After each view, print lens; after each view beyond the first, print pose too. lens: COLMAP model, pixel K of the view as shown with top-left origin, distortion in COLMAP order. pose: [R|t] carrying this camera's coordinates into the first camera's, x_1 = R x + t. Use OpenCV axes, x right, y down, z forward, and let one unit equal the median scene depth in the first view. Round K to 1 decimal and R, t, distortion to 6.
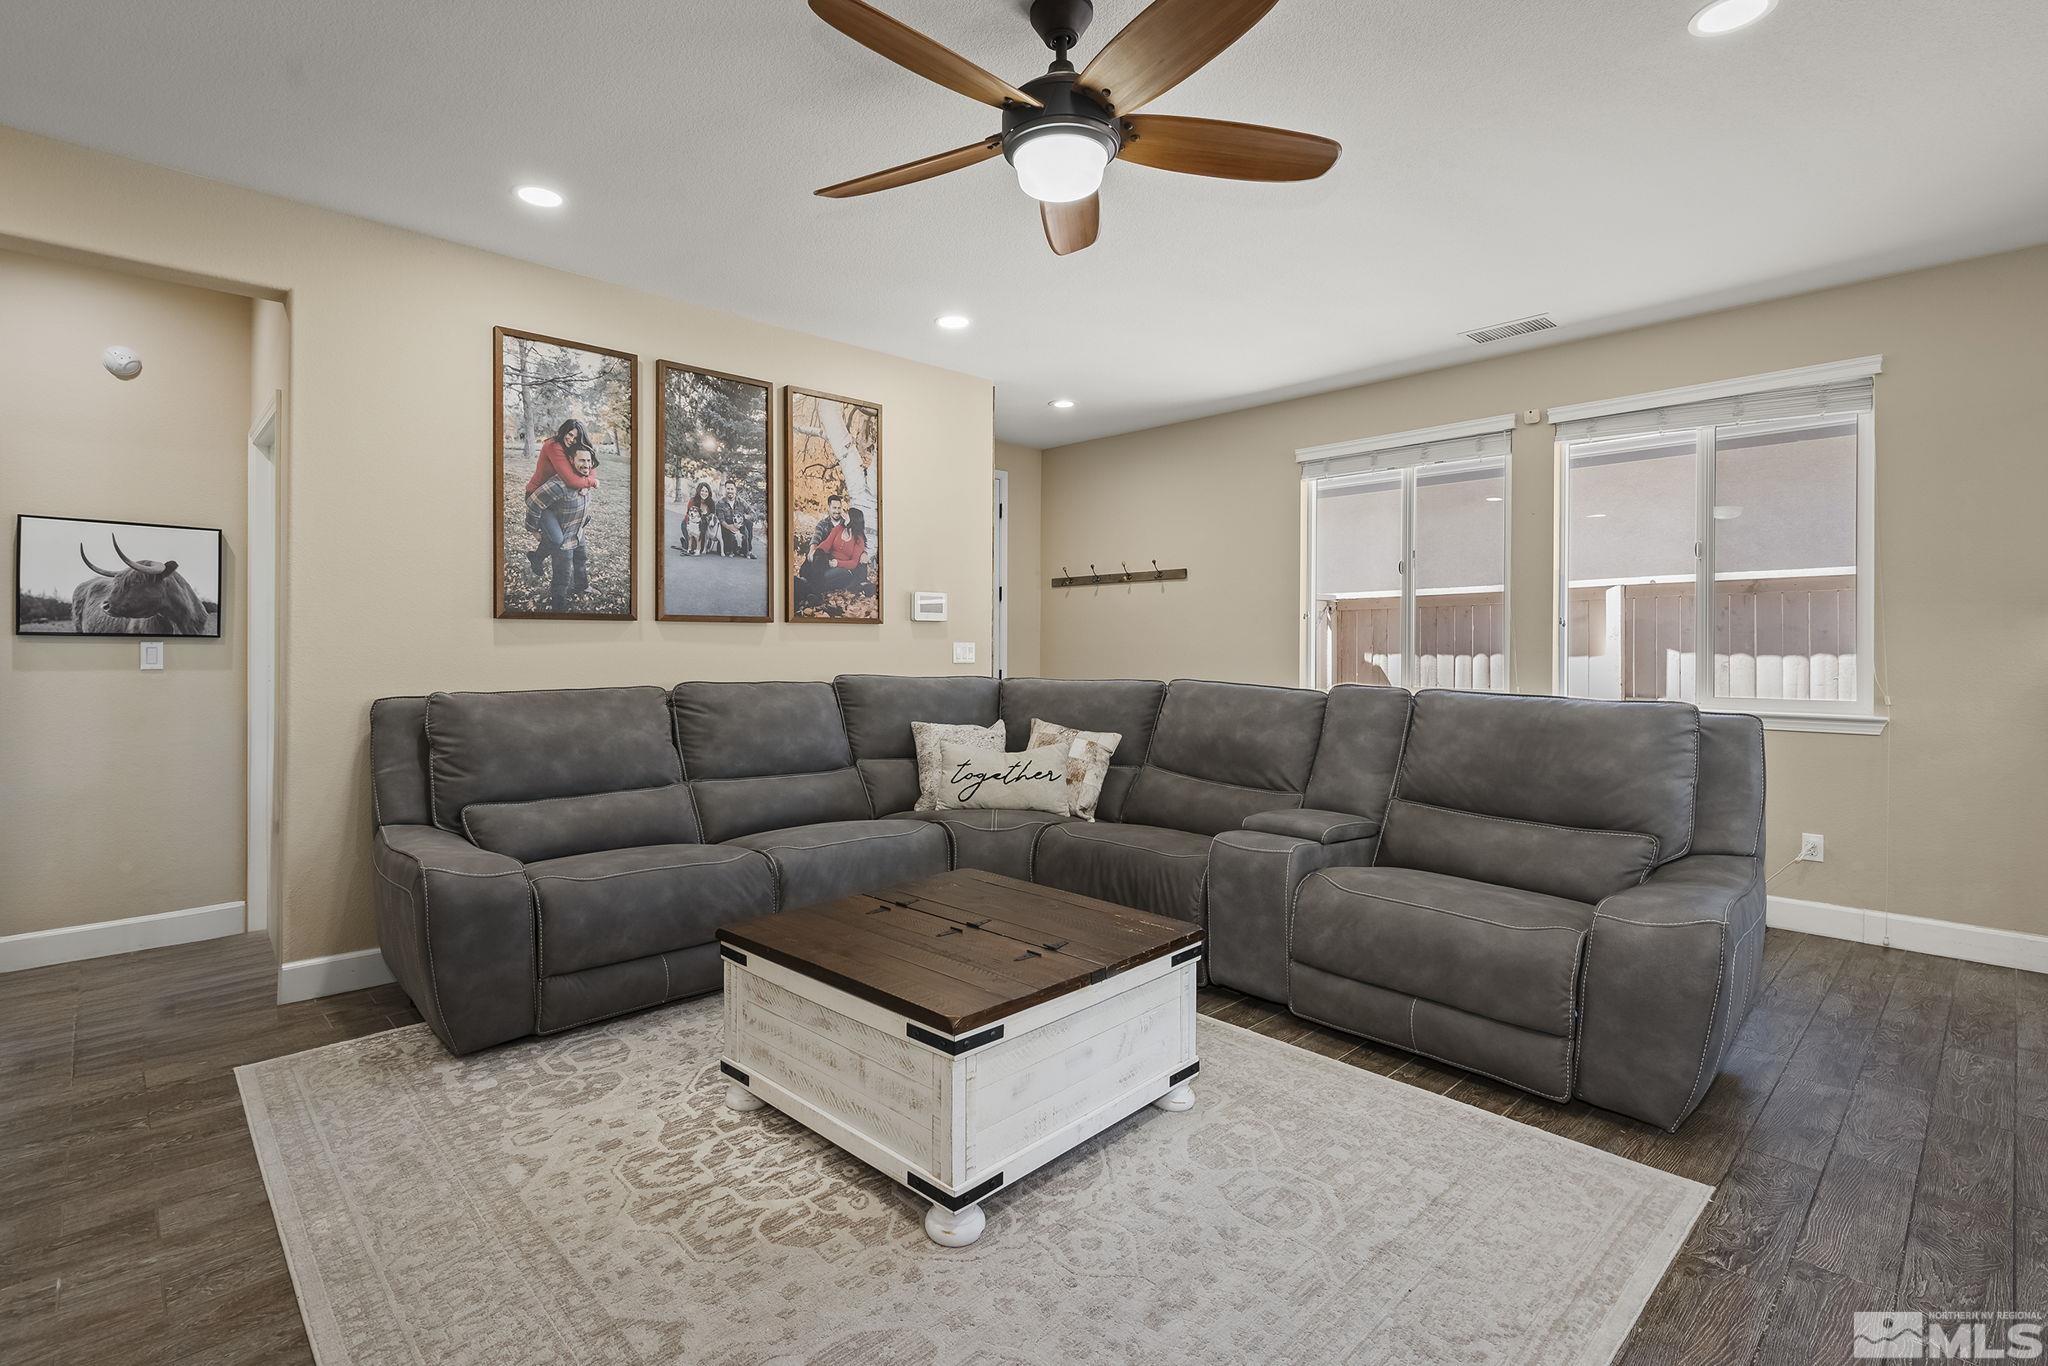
lens RADIAL K [[973.3, 0, 961.3], [0, 973.3, 641.5], [0, 0, 1]] dist [-0.006117, 0.000122]
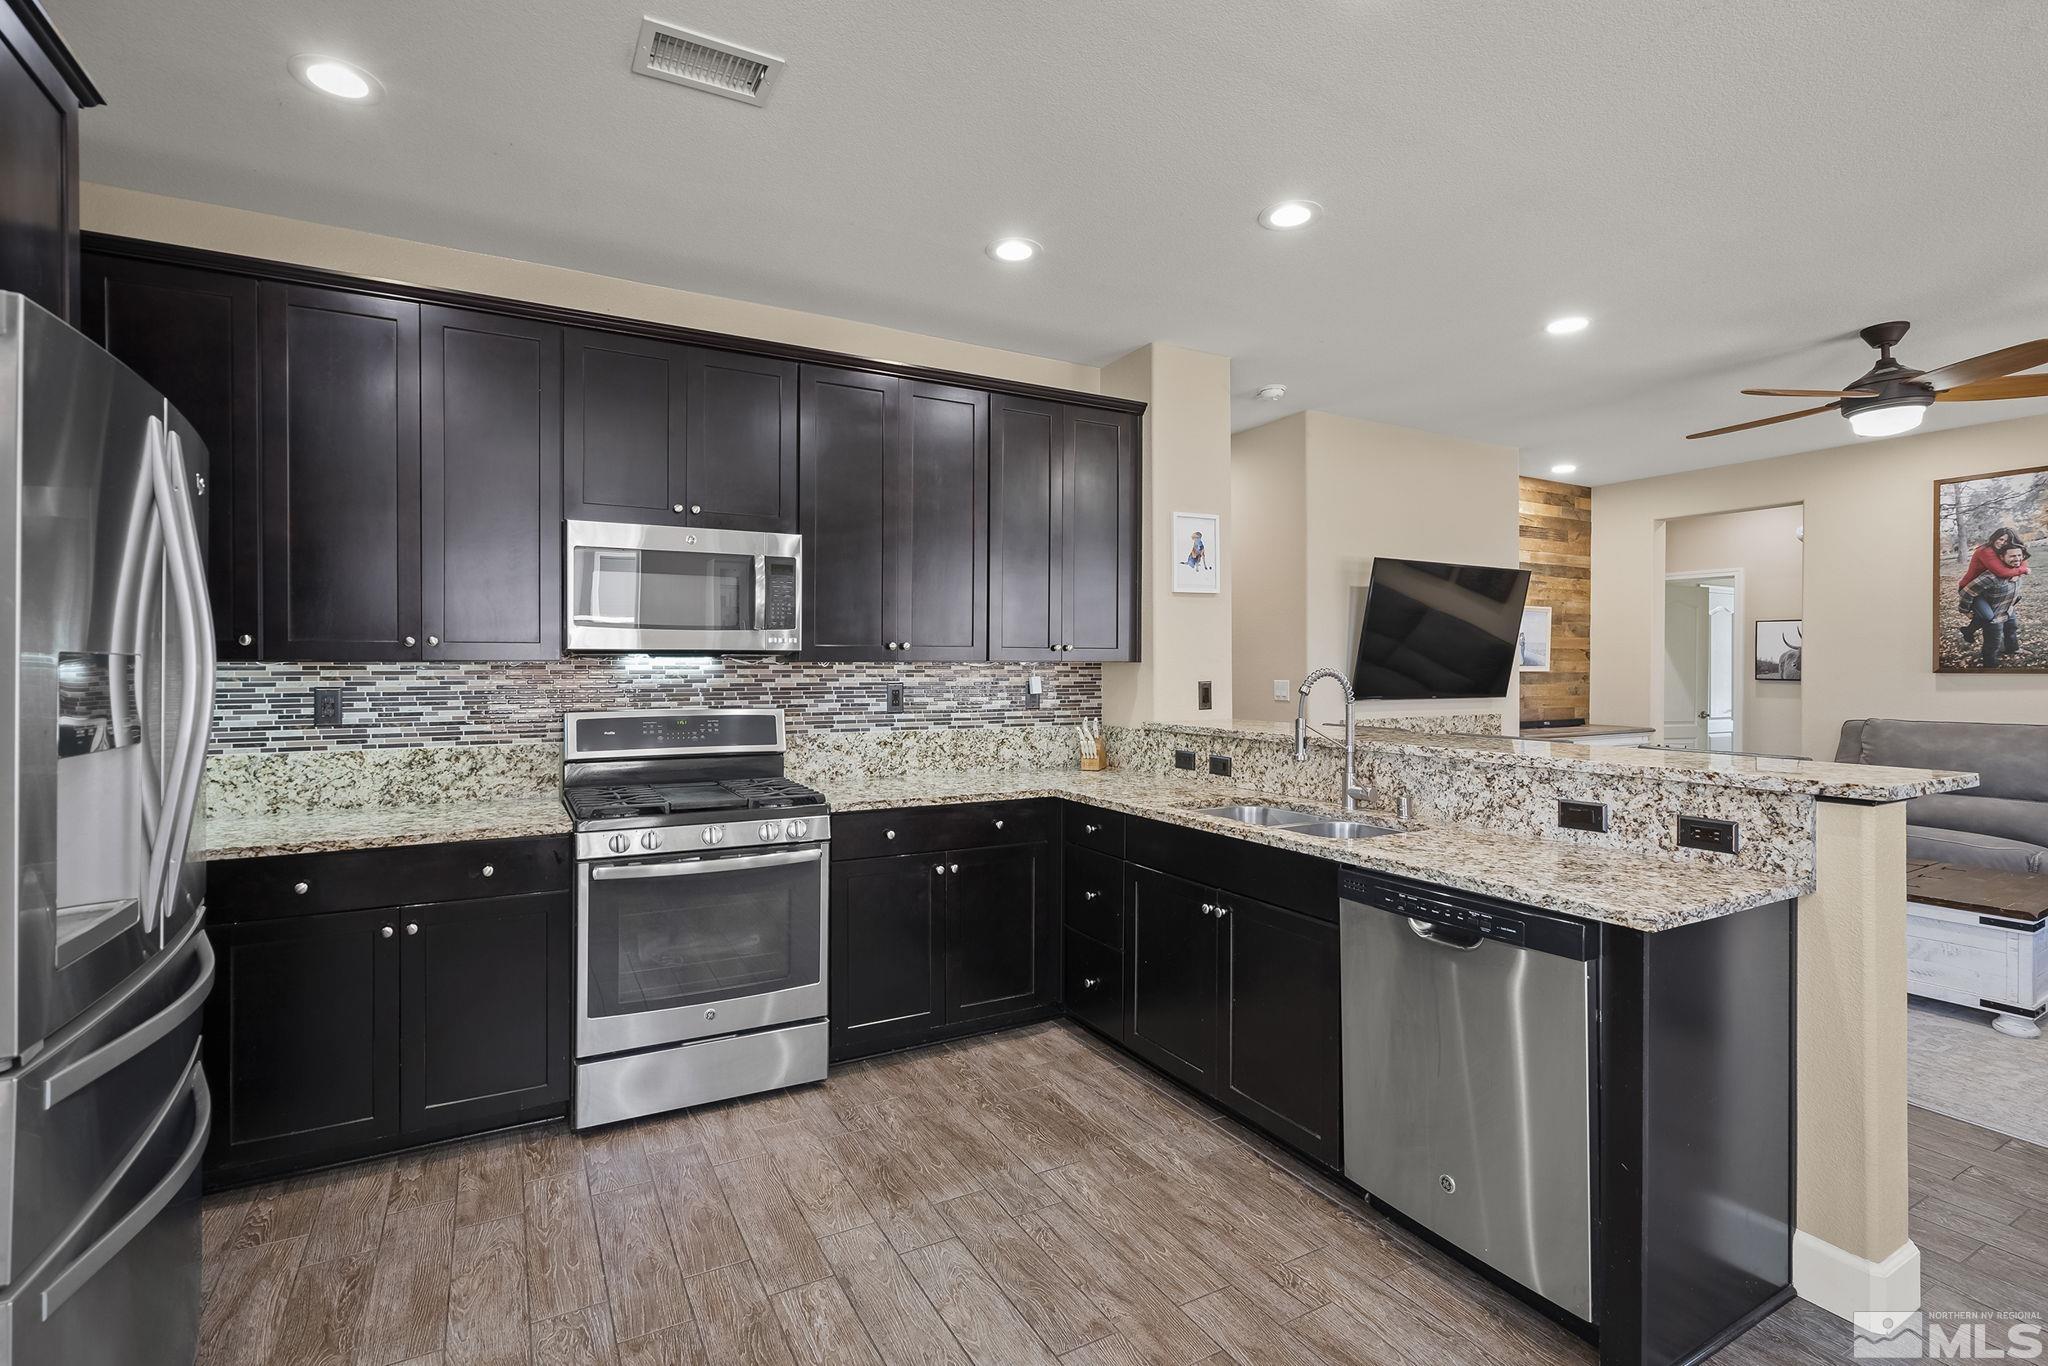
lens RADIAL K [[938.1, 0, 1026.9], [0, 938.1, 674.2], [0, 0, 1]] dist [-0.002320, 0.000680]
pose [[-0.223706, 0.006990, -0.974632, 1.119901], [0.003410, 0.999974, 0.006390, -0.032060], [0.974651, -0.001894, -0.223724, -0.048513]]
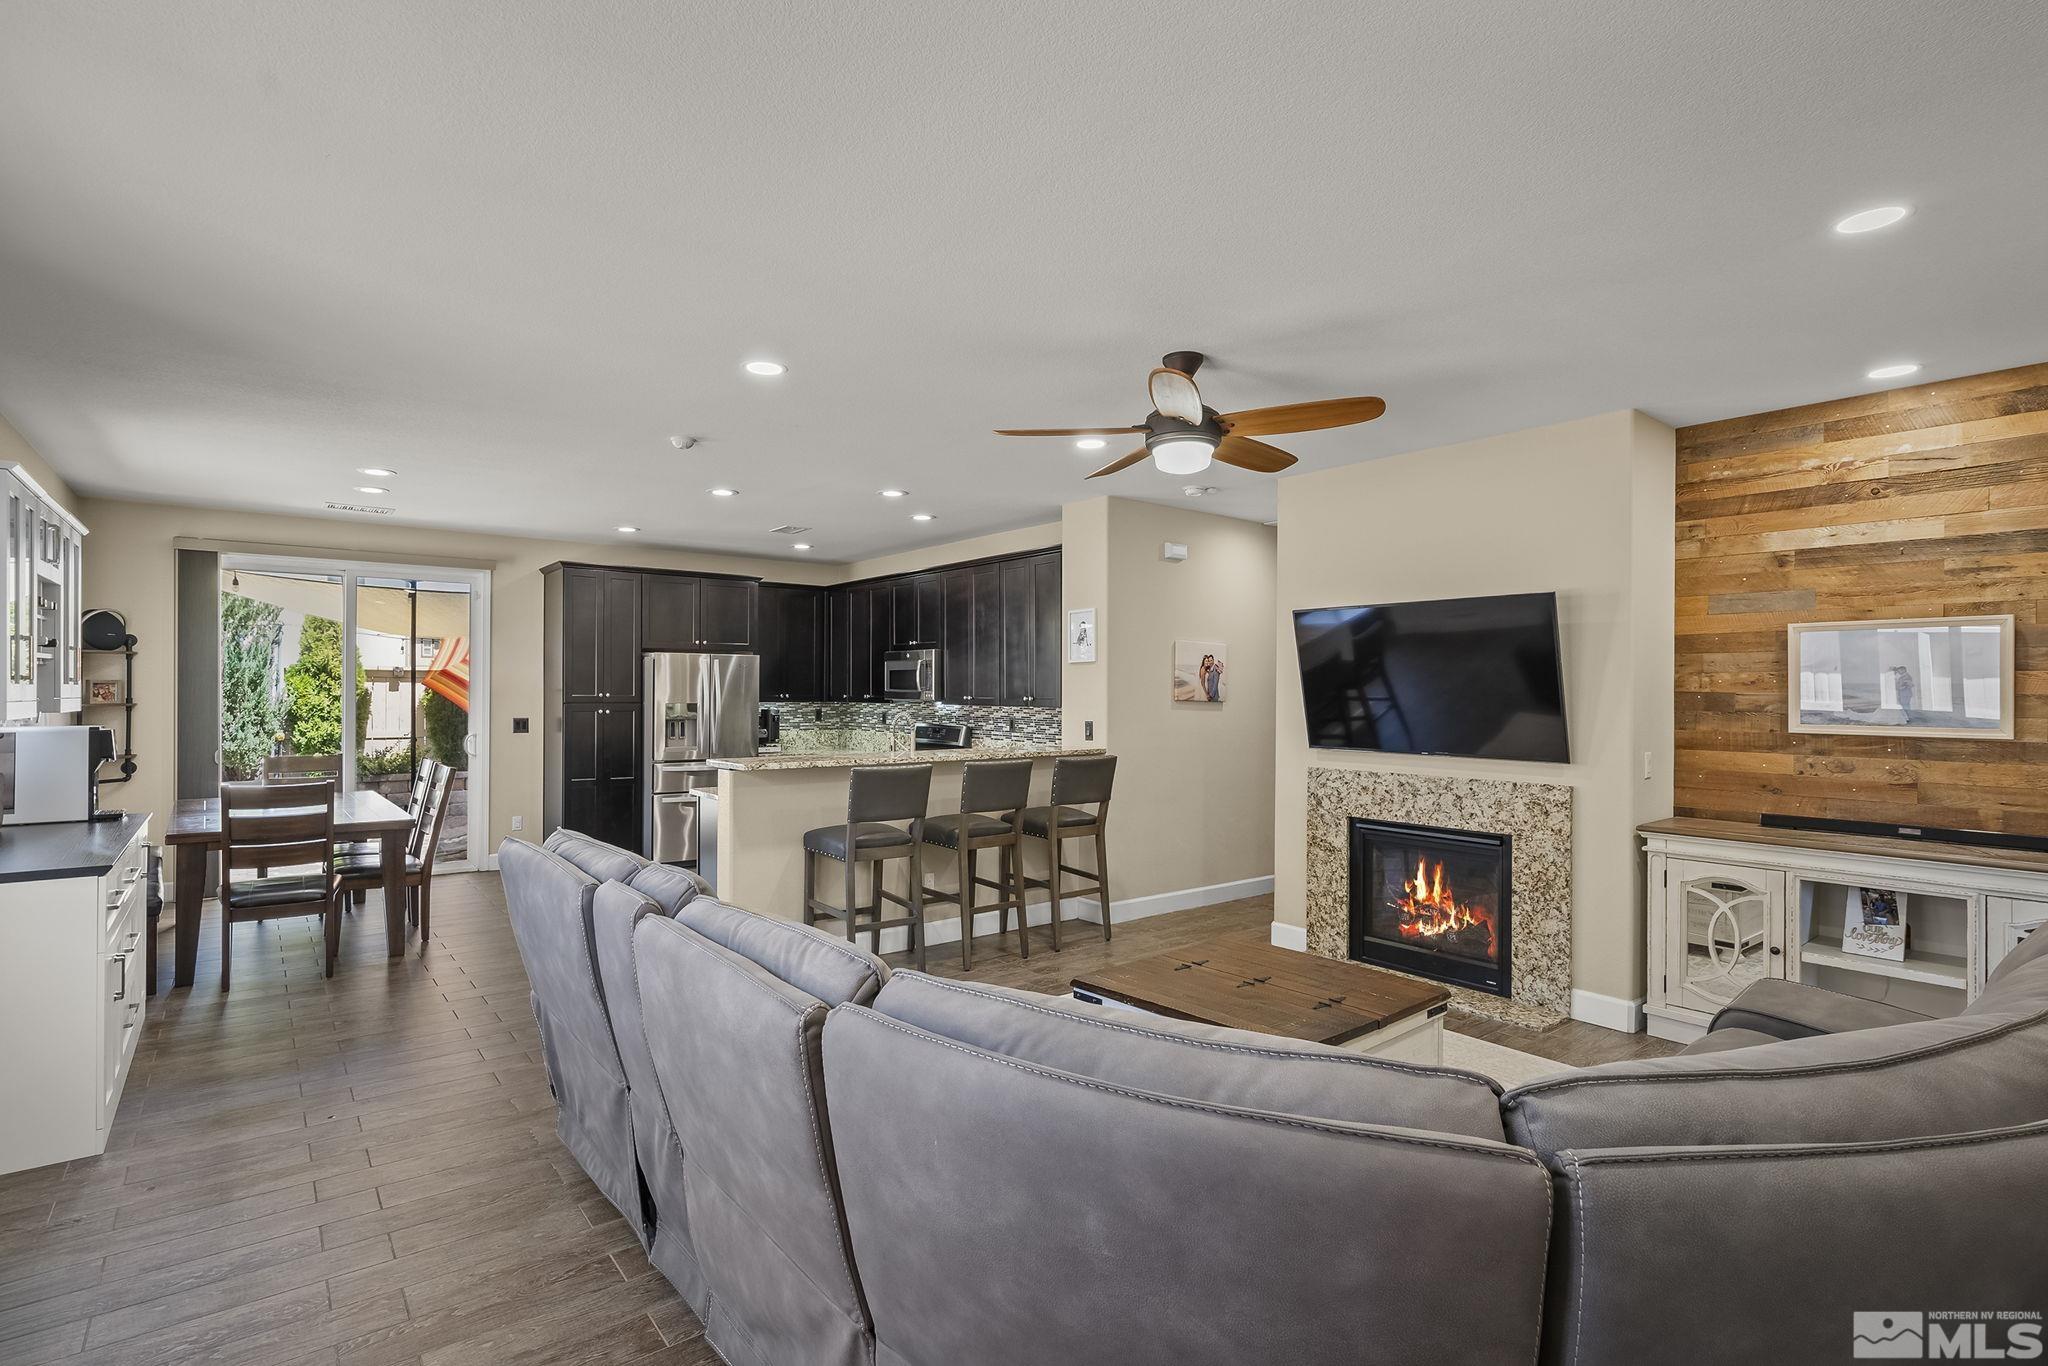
lens RADIAL K [[973.3, 0, 992.2], [0, 973.3, 698.3], [0, 0, 1]] dist [-0.006117, 0.000122]
pose [[-0.997011, -0.007620, 0.076877, 0.160880], [-0.007417, 0.999968, 0.002929, -0.056103], [-0.076897, 0.002350, -0.997036, 1.420348]]
